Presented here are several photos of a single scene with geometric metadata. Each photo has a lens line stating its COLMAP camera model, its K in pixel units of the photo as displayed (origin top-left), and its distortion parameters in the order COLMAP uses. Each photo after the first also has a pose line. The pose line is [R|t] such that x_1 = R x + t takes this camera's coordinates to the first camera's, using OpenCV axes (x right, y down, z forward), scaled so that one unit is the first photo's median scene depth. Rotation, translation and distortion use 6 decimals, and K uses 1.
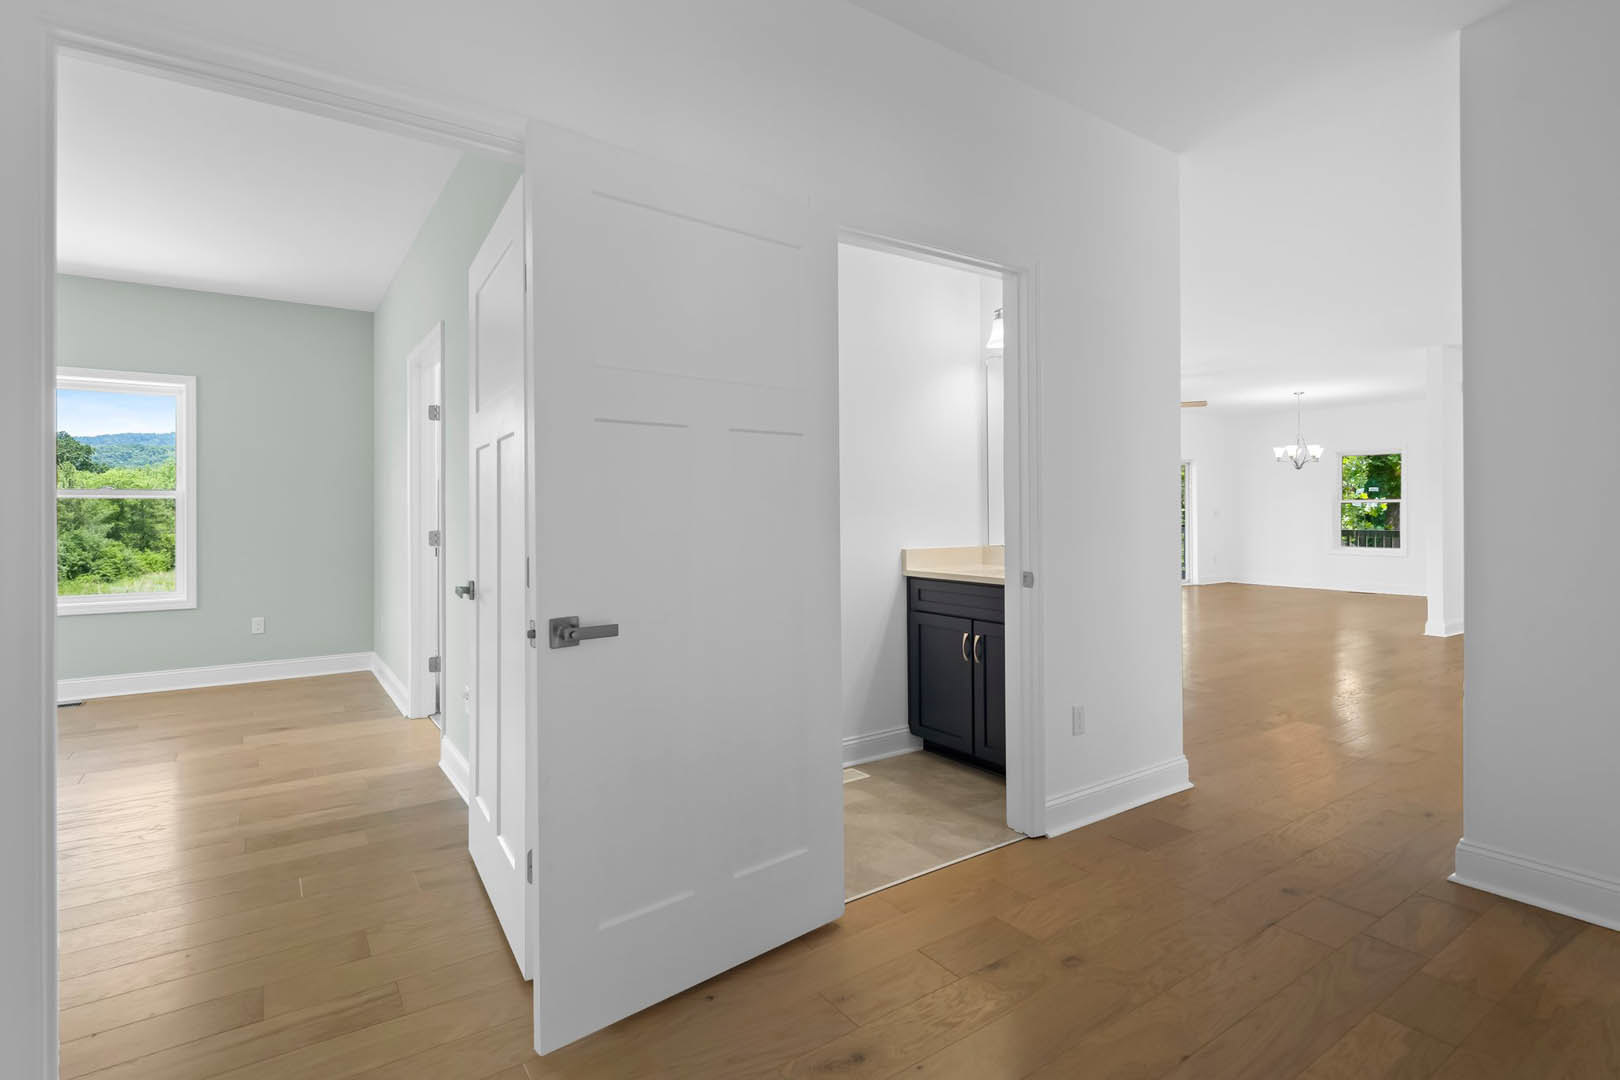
lens RADIAL K [[787.7, 0, 811.8], [0, 787.7, 513.7], [0, 0, 1]] dist [0.002717, -0.002884]
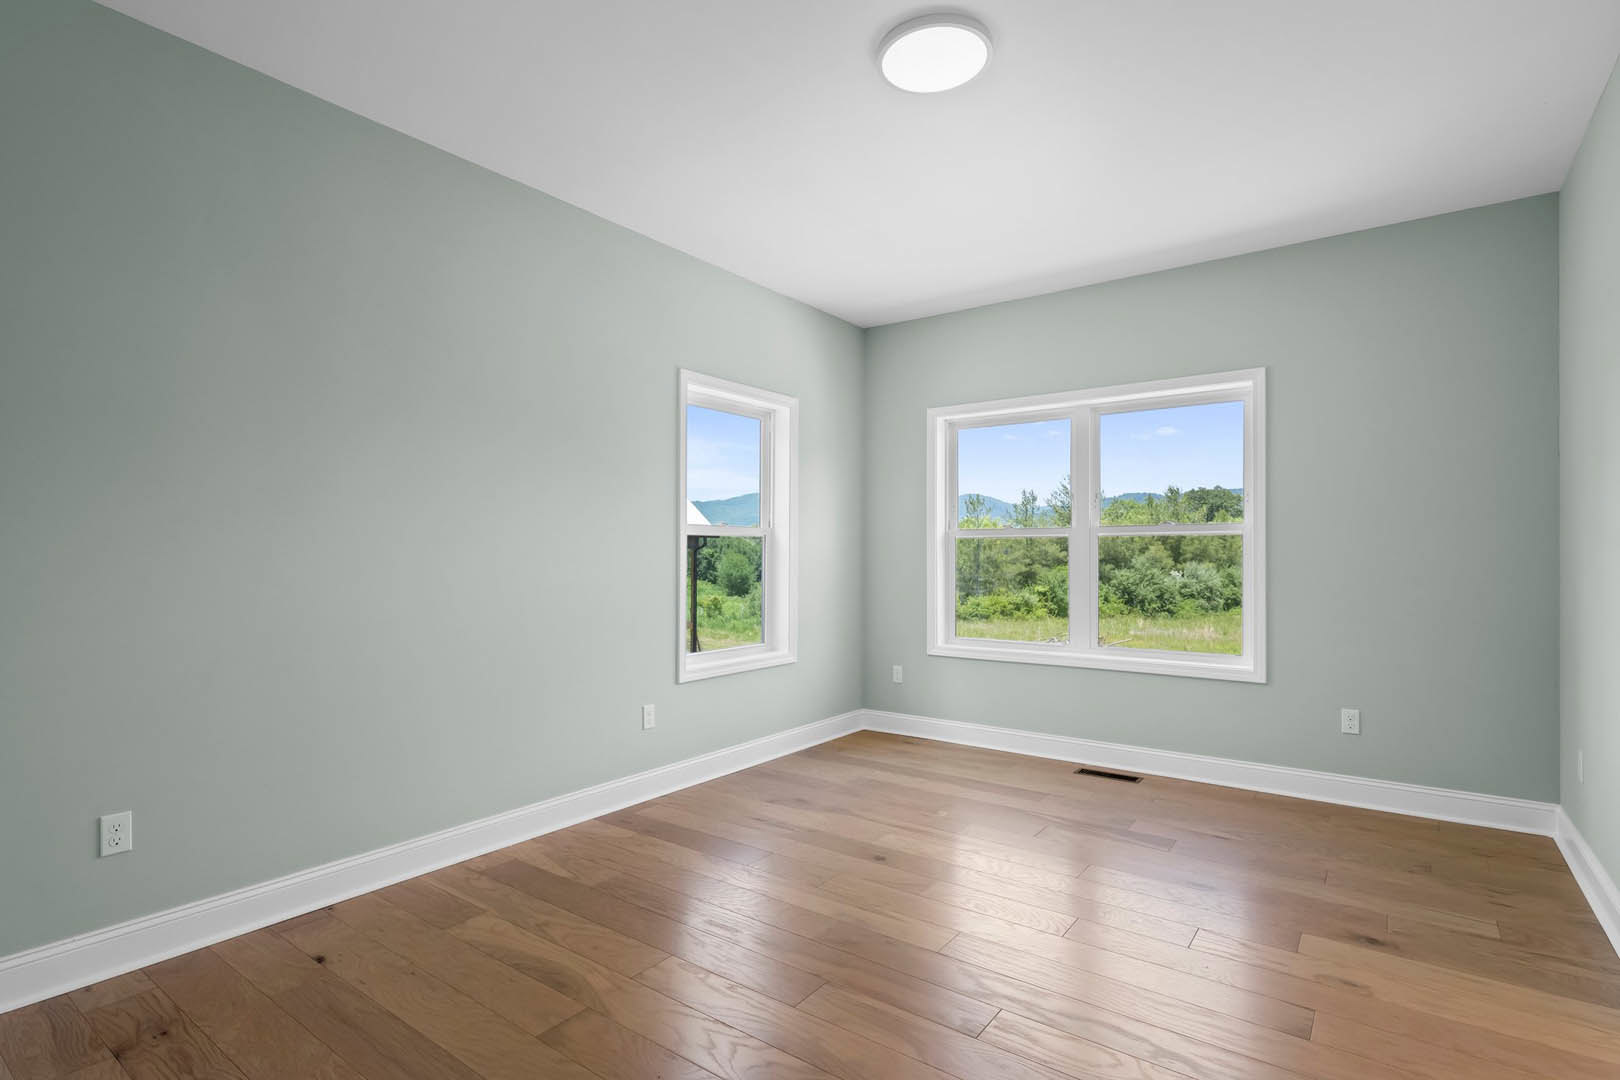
lens RADIAL K [[787.7, 0, 797.5], [0, 787.7, 555.9], [0, 0, 1]] dist [0.002717, -0.002884]
pose [[0.307050, 0.001268, -0.951692, -0.199726], [0.000055, 0.999999, 0.001350, 0.000208], [0.951693, -0.000467, 0.307050, 0.331647]]
